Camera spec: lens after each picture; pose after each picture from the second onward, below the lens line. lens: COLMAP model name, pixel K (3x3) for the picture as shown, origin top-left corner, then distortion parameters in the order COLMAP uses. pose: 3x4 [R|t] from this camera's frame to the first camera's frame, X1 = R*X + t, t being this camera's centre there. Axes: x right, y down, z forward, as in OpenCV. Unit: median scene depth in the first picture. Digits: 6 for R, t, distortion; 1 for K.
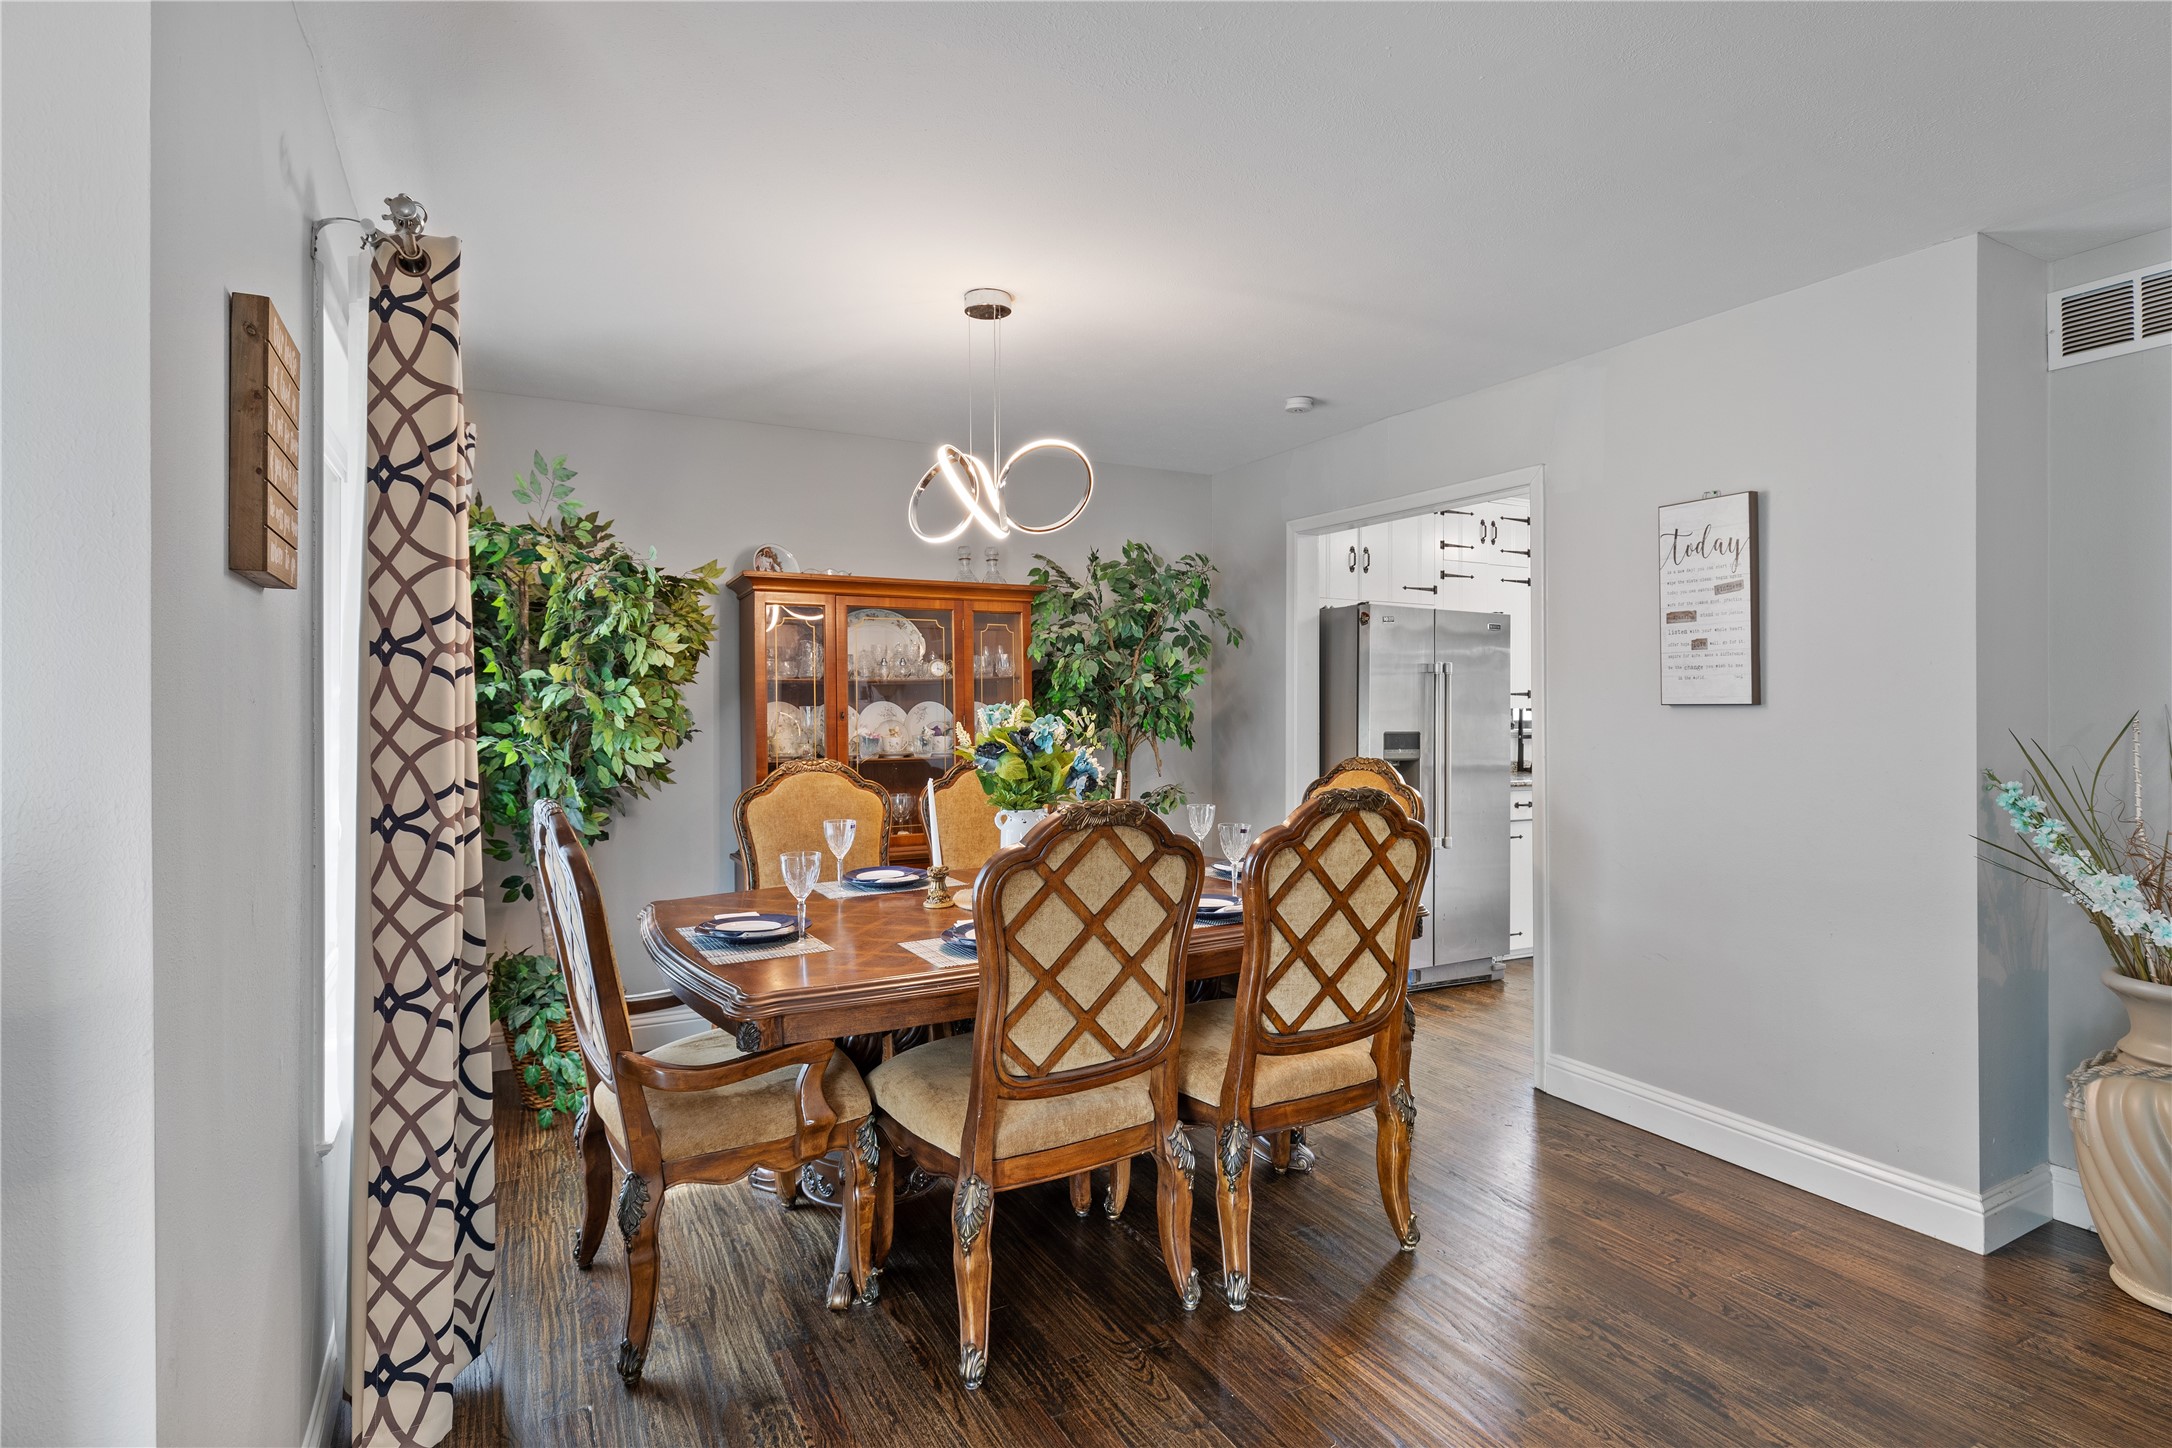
lens RADIAL K [[1107.7, 0, 1086.2], [0, 1107.7, 705.4], [0, 0, 1]] dist [-0.003903, 0.000626]
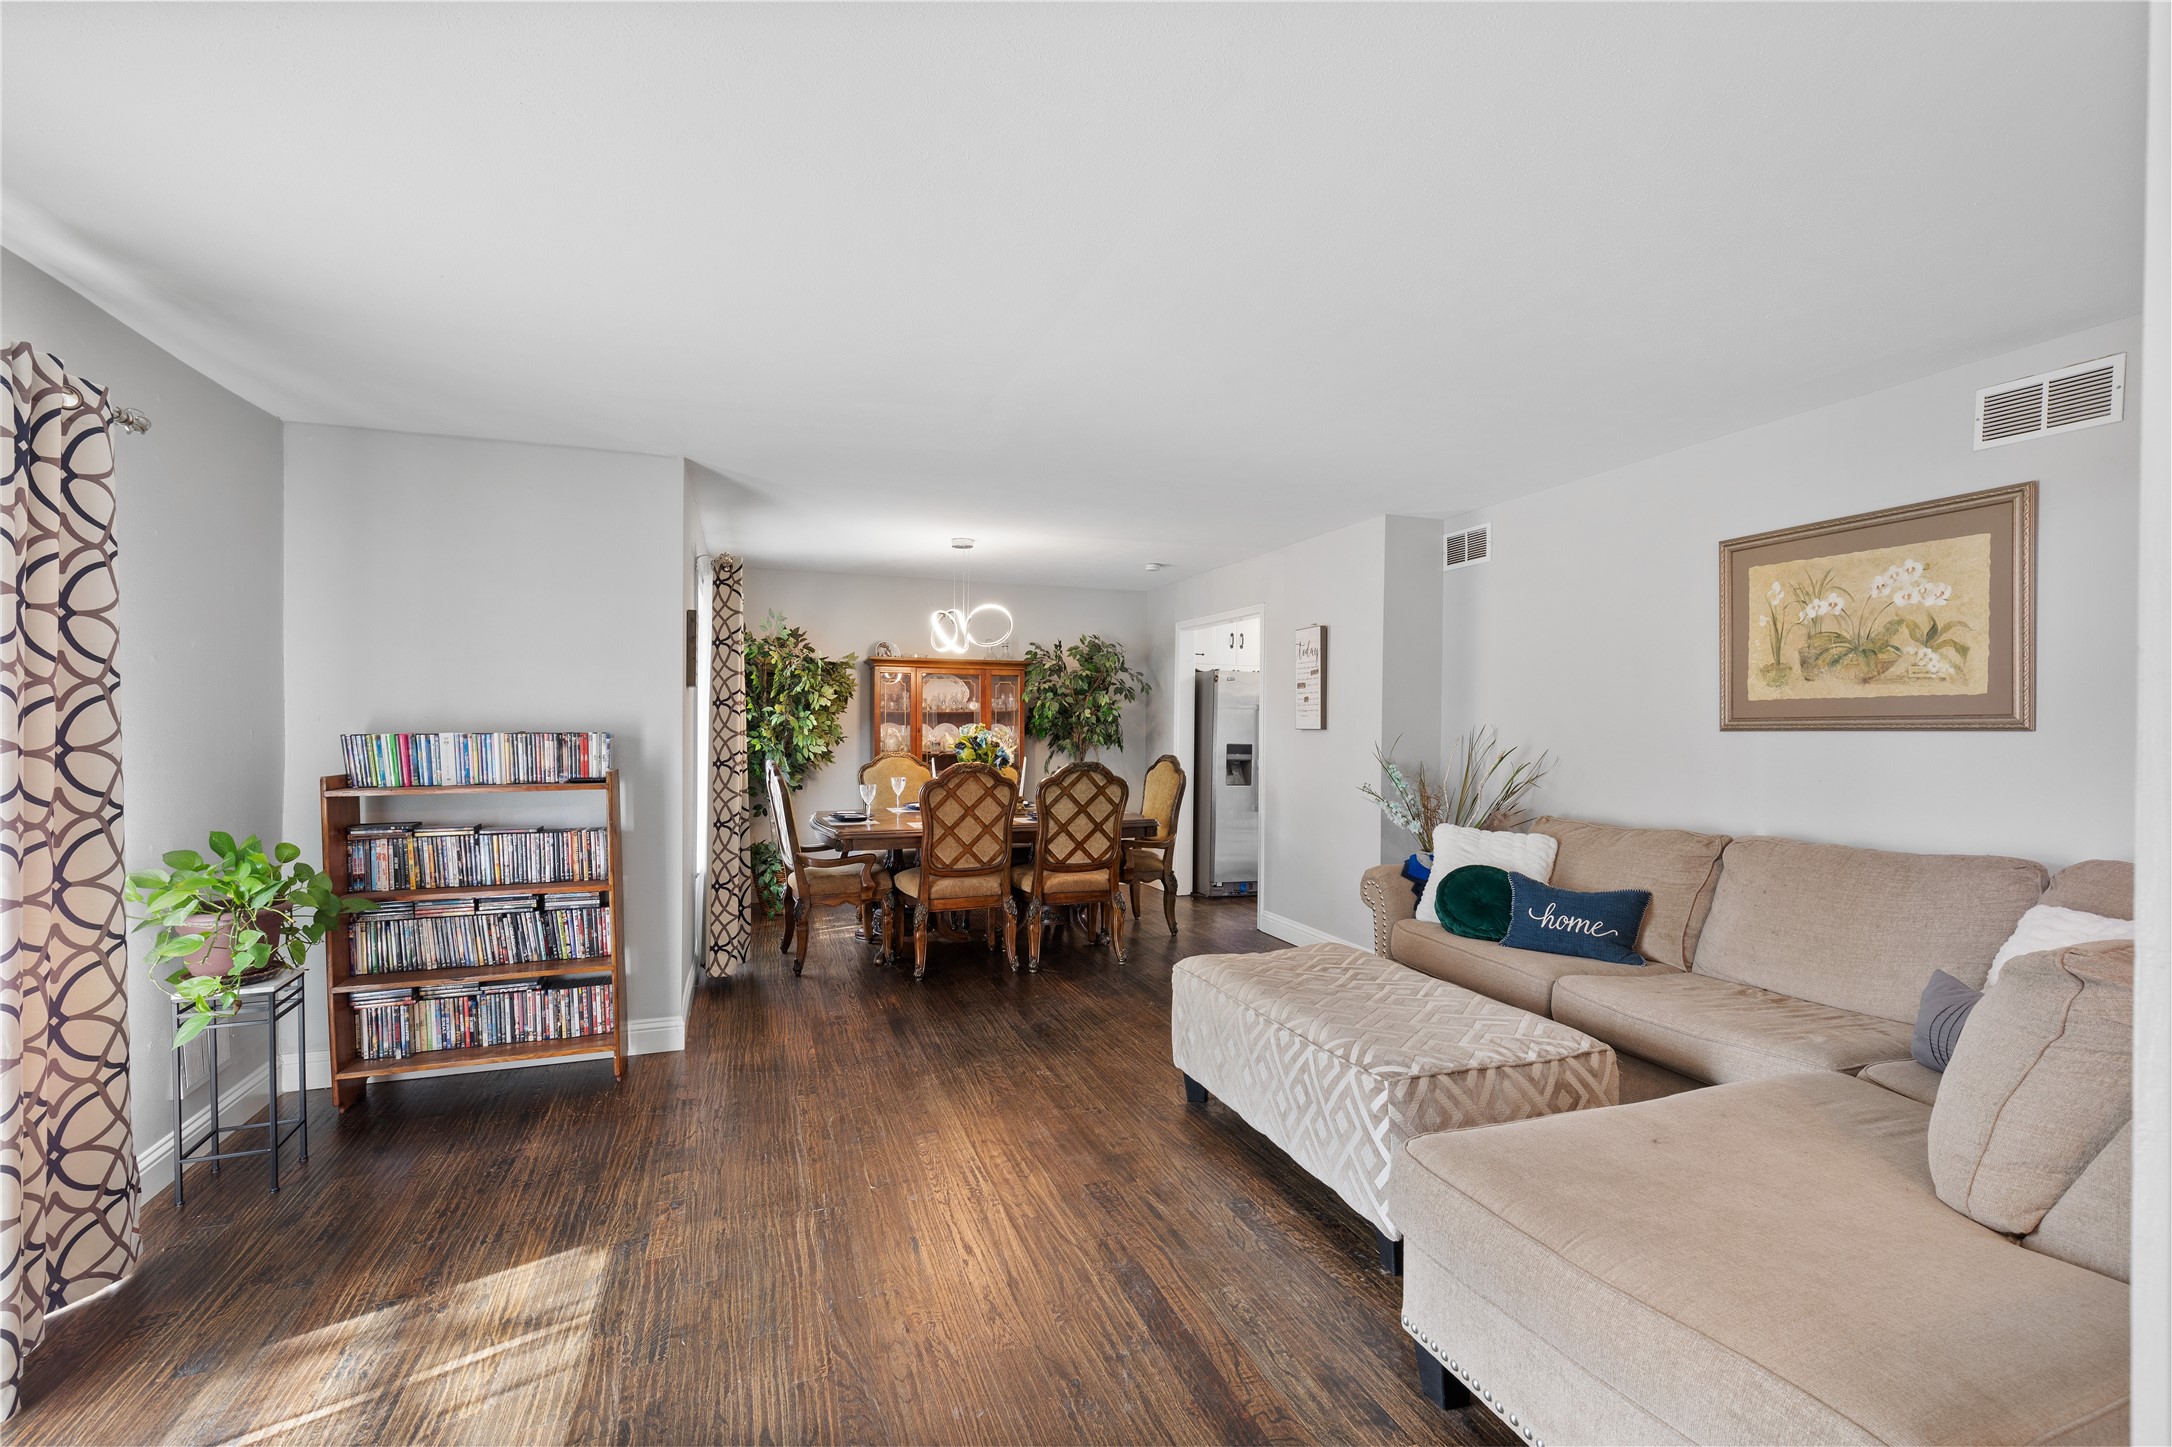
lens RADIAL K [[1005.5, 0, 1088.2], [0, 1005.5, 736.6], [0, 0, 1]] dist [0.008320, -0.000887]
pose [[0.986733, 0.012747, -0.161851, 0.556959], [-0.011271, 0.999886, 0.010038, -0.001506], [0.161960, -0.008081, 0.986764, -1.071289]]
